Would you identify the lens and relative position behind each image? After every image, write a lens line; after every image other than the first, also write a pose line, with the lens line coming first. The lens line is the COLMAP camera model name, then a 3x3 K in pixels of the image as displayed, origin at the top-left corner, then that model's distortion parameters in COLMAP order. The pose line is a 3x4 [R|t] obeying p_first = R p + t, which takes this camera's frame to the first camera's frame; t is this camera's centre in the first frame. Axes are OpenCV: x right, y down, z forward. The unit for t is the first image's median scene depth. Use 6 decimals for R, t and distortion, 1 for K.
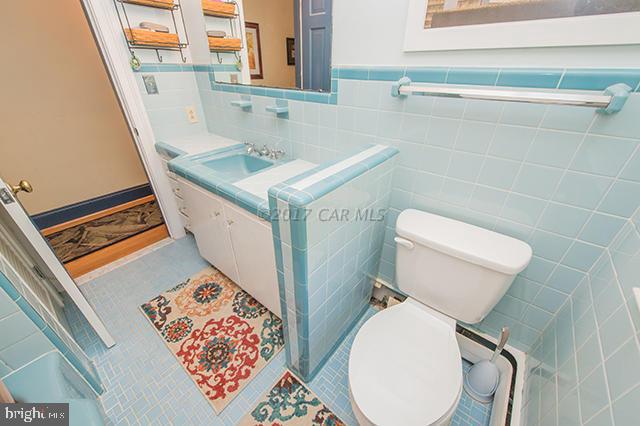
lens RADIAL K [[250.6, 0, 318.9], [0, 250.6, 214.3], [0, 0, 1]] dist [0.017135, -0.007260]
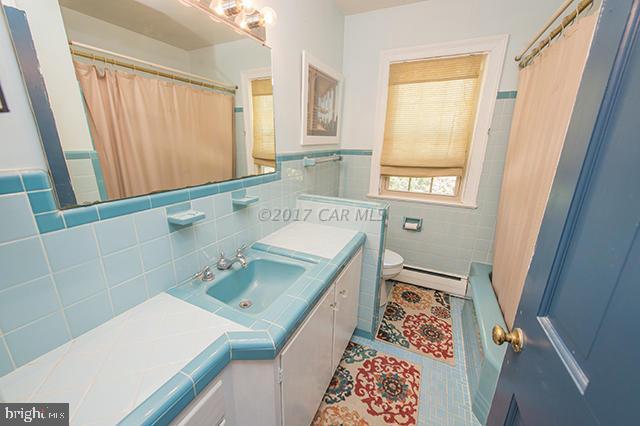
lens RADIAL K [[250.6, 0, 318.9], [0, 250.6, 214.3], [0, 0, 1]] dist [0.017135, -0.007260]
pose [[-0.240108, -0.280331, 0.929388, -1.091827], [0.489402, 0.791865, 0.365288, -0.587723], [-0.838352, 0.542553, -0.052939, 0.874204]]
